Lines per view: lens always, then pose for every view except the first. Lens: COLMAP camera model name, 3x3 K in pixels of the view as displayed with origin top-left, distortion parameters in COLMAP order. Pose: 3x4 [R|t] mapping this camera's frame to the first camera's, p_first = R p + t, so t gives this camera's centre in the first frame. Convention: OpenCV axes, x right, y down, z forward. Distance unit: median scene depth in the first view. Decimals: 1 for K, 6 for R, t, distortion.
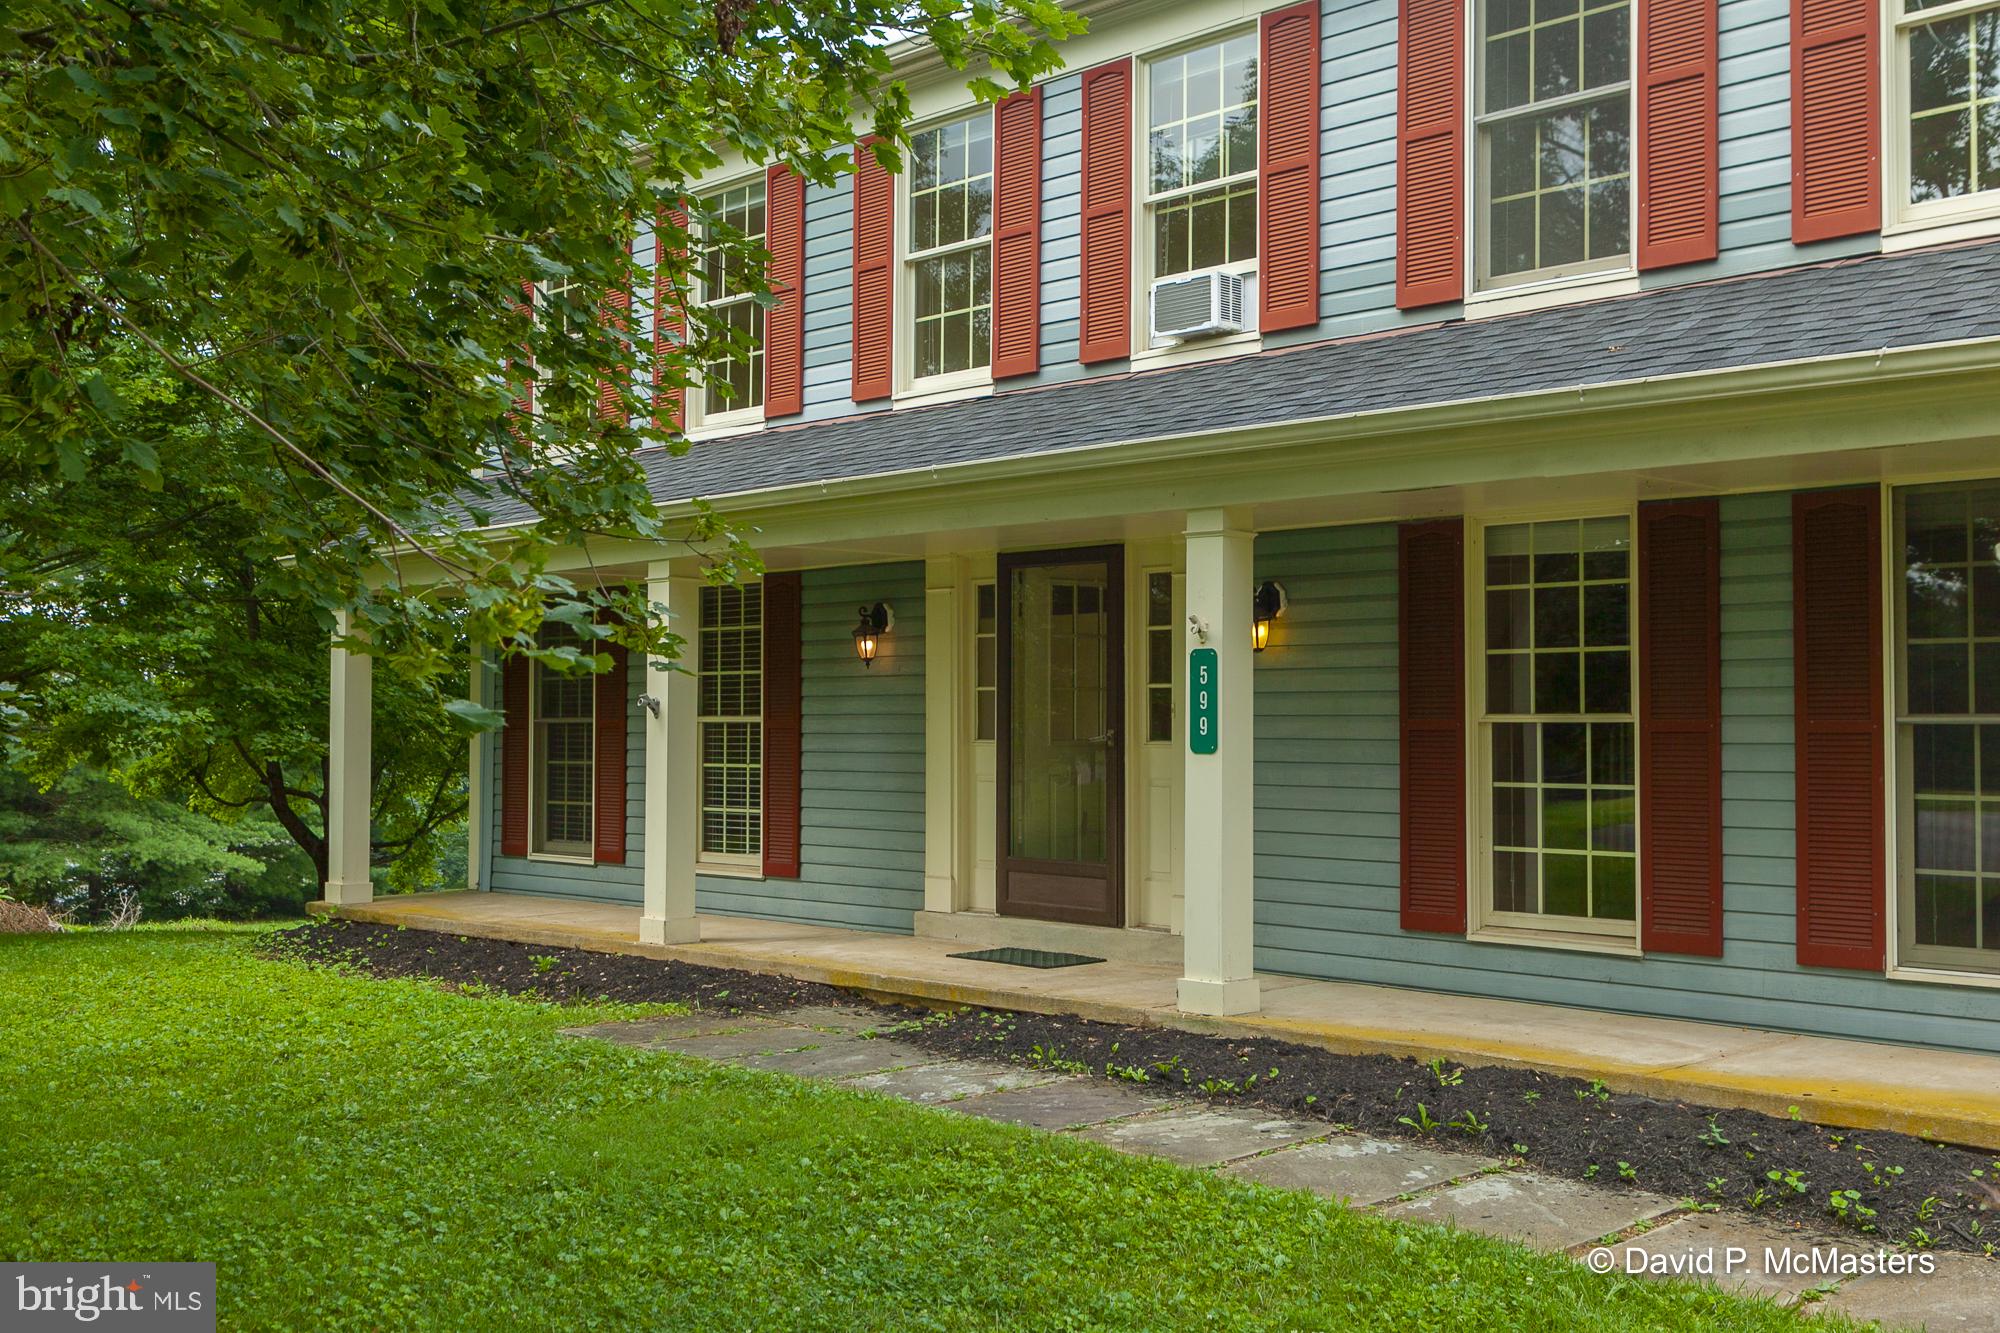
lens RADIAL K [[1960.5, 0, 1000.0], [0, 1960.5, 666.5], [0, 0, 1]] dist [0.001331, -0.005460]
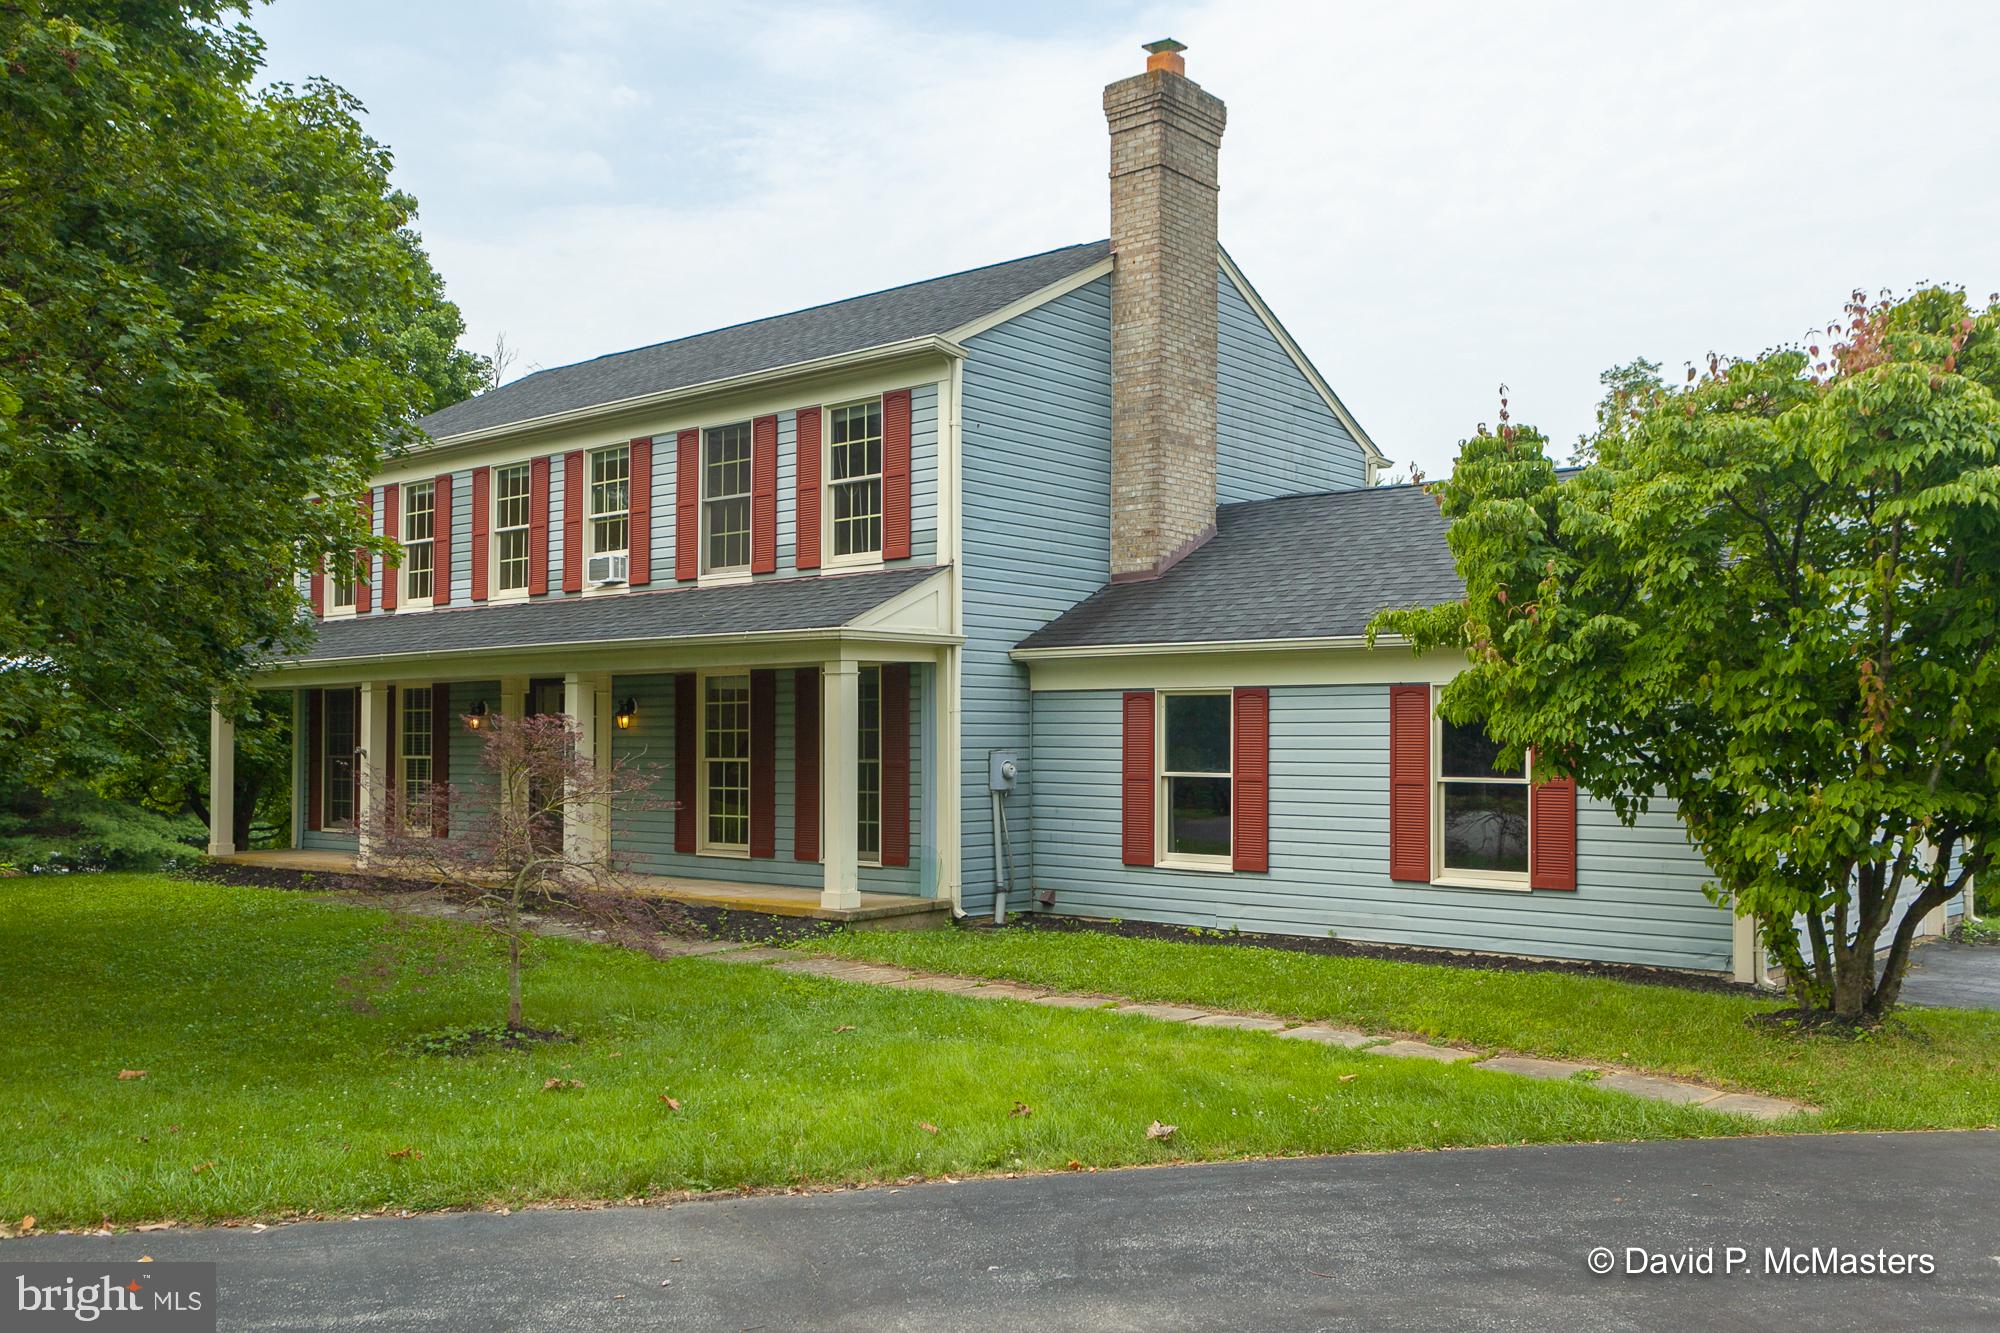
lens RADIAL K [[1694.2, 0, 1000.3], [0, 1694.2, 691.0], [0, 0, 1]] dist [0.013491, -0.002740]
pose [[0.997606, -0.004382, 0.069011, 0.388484], [0.004063, 0.999980, 0.004768, -0.053301], [-0.069031, -0.004476, 0.997604, -0.871159]]
